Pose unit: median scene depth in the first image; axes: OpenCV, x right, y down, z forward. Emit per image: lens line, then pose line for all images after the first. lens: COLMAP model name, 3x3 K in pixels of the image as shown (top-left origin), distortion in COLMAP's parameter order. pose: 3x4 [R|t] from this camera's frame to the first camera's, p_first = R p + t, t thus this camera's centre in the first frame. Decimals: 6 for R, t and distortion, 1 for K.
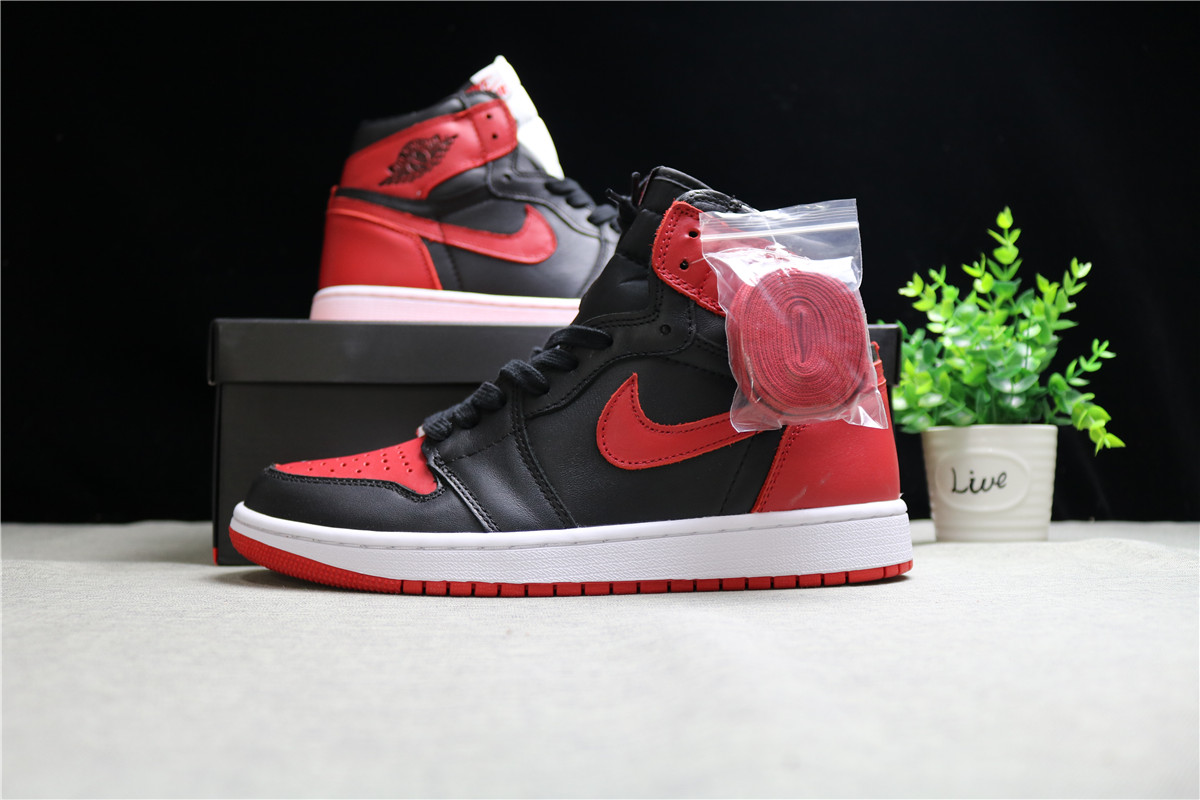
lens RADIAL K [[633.1, 0, 600.0], [0, 633.1, 400.0], [0, 0, 1]] dist [0.003118, 0.000873]
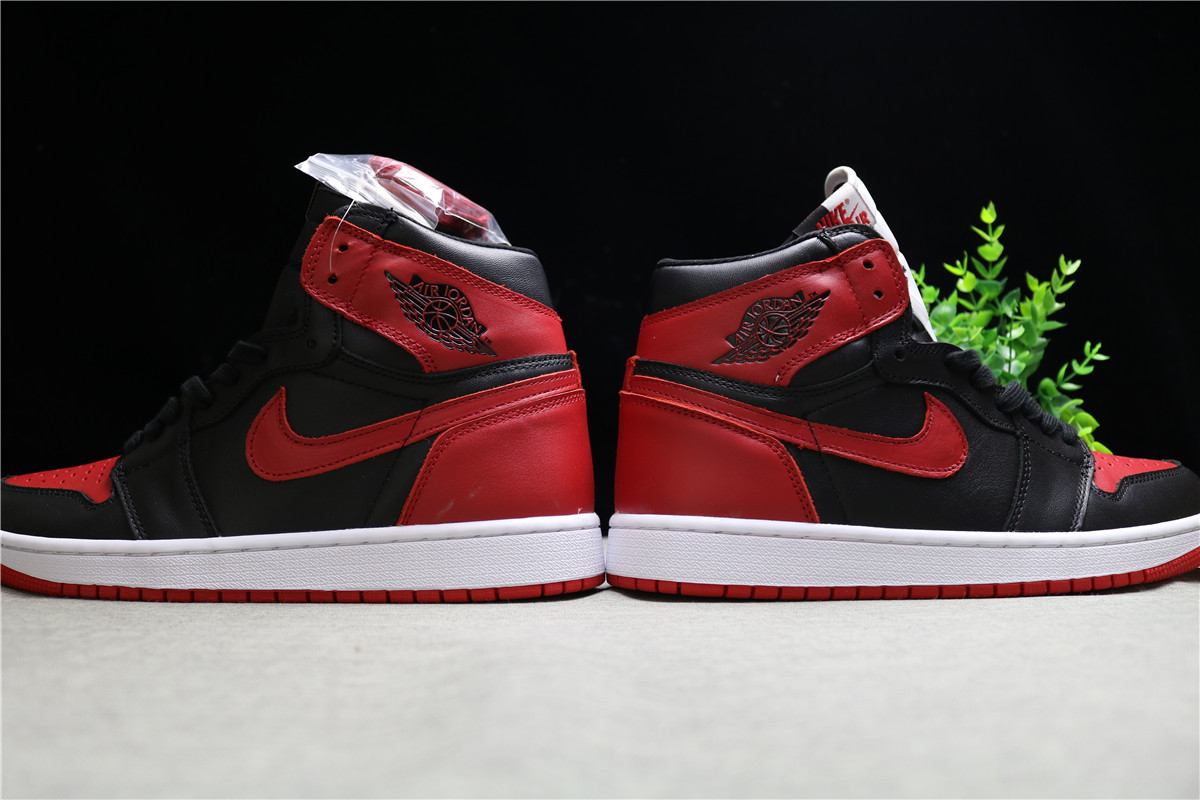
lens RADIAL K [[652.5, 0, 597.0], [0, 652.5, 410.7], [0, 0, 1]] dist [-0.034593, 0.000596]
pose [[0.997107, -0.002913, -0.075956, 0.132738], [0.003487, 0.999966, 0.007435, -0.002070], [0.075932, -0.007679, 0.997083, 0.000072]]
